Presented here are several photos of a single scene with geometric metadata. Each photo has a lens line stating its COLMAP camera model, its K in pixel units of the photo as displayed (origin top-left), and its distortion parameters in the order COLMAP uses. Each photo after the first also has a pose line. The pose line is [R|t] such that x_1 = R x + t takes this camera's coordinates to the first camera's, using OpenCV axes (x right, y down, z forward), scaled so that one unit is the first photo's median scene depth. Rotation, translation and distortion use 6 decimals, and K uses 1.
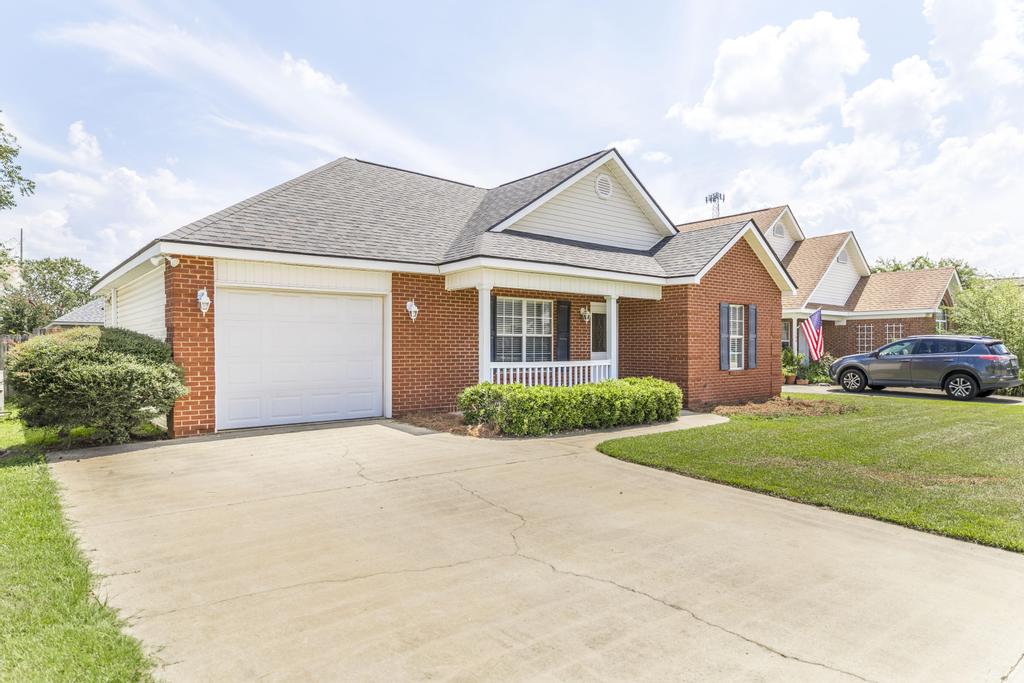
lens RADIAL K [[613.2, 0, 512.0], [0, 613.2, 341.5], [0, 0, 1]] dist [-0.000746, -0.001189]
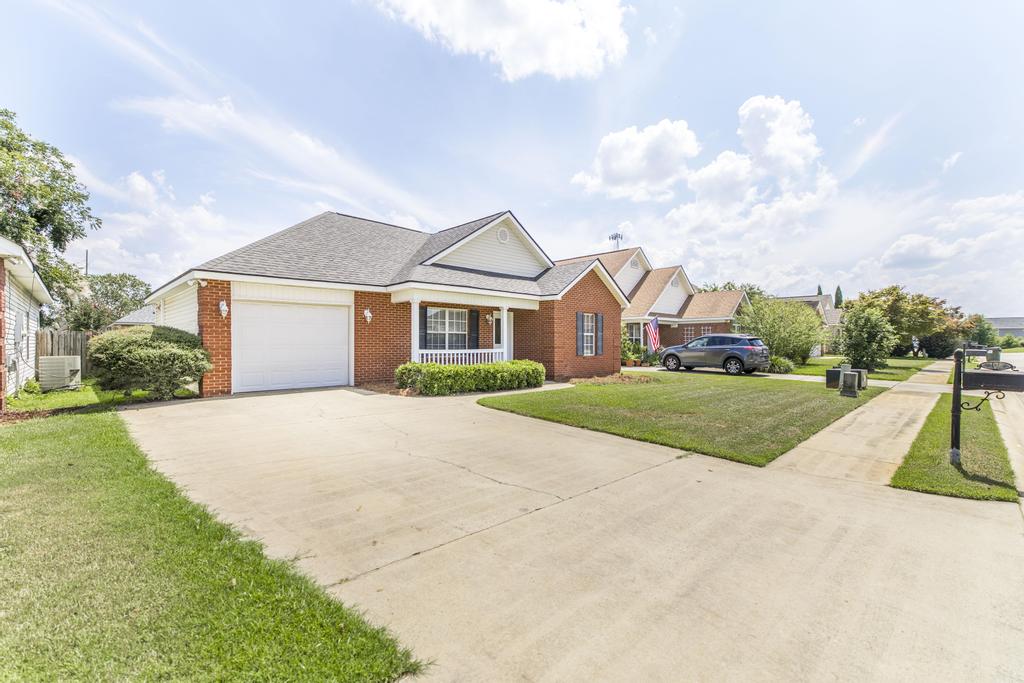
lens RADIAL K [[449.6, 0, 509.3], [0, 449.6, 337.9], [0, 0, 1]] dist [-0.001801, 0.000095]
pose [[0.996693, 0.002701, 0.081209, 0.083801], [-0.002543, 0.999995, -0.002054, 0.005250], [-0.081214, 0.001840, 0.996695, -0.127619]]
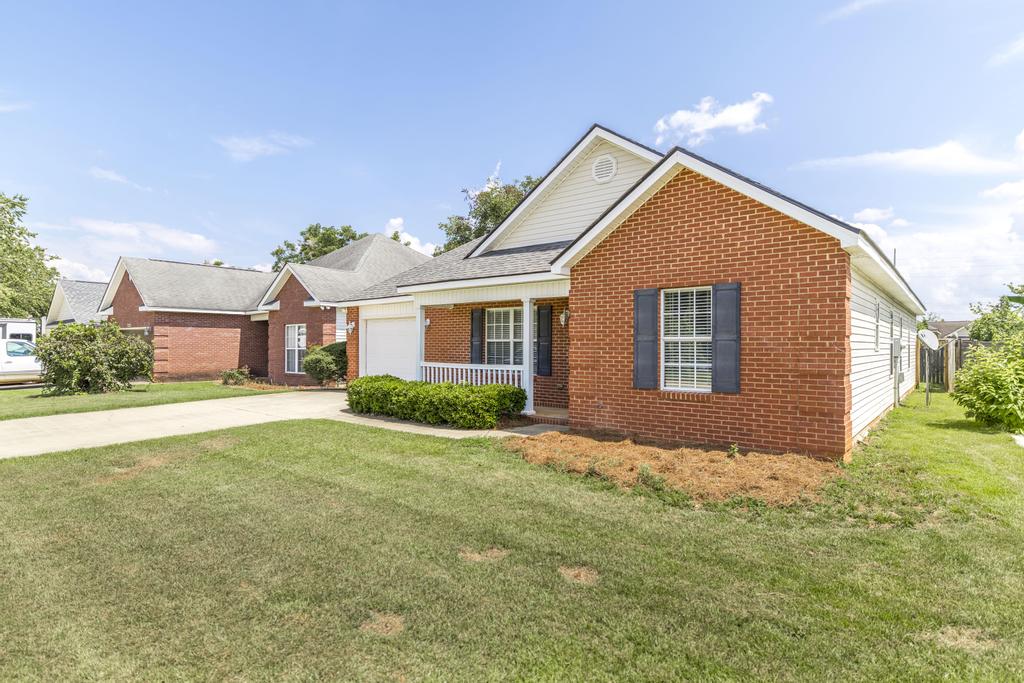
lens RADIAL K [[540.4, 0, 512.0], [0, 540.4, 341.5], [0, 0, 1]] dist [0.000939, 0.000156]
pose [[0.191501, -0.007727, -0.981462, 0.986421], [0.002864, 0.999969, -0.007314, -0.001245], [0.981488, -0.001410, 0.191517, 0.814178]]
